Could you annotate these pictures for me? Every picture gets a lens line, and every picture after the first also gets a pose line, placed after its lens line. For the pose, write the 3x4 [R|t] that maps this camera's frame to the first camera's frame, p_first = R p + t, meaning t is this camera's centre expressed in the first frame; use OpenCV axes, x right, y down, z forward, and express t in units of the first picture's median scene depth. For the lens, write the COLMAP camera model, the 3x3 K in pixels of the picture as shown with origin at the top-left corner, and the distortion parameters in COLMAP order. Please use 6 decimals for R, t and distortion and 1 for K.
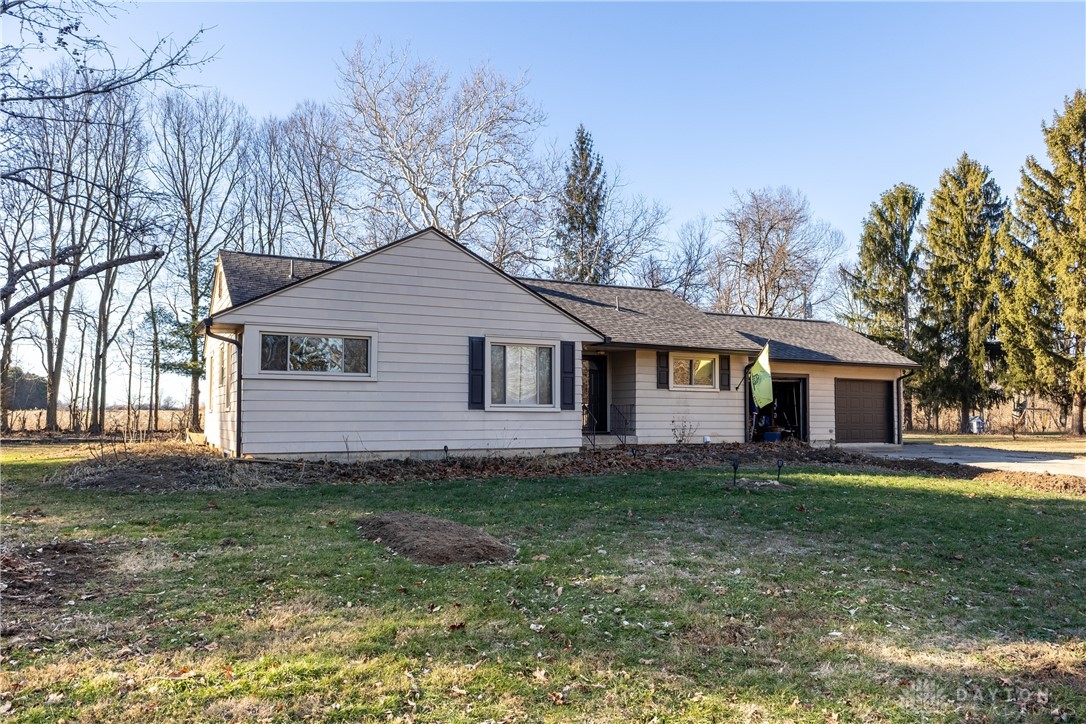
lens RADIAL K [[733.1, 0, 543.4], [0, 733.1, 353.5], [0, 0, 1]] dist [-0.002337, 0.000416]
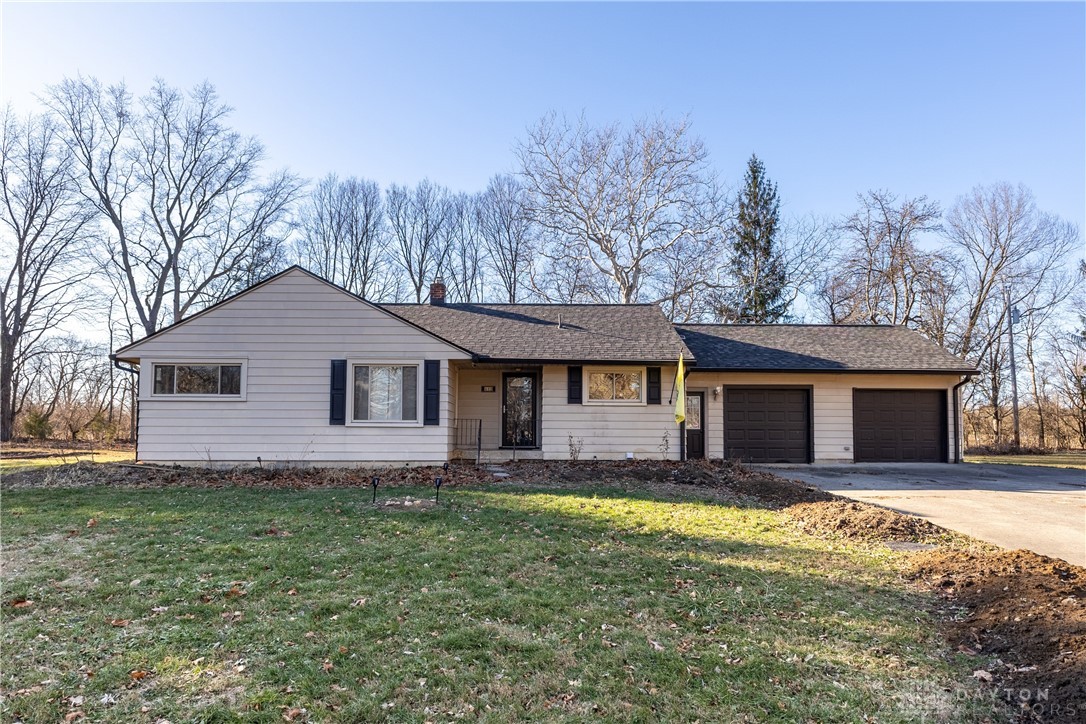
lens RADIAL K [[635.3, 0, 543.1], [0, 635.3, 371.3], [0, 0, 1]] dist [-0.014284, 0.000793]
pose [[0.915326, -0.039892, -0.400734, 0.549182], [0.034000, 0.999184, -0.021807, 0.025179], [0.401277, 0.006336, 0.915935, 0.231789]]
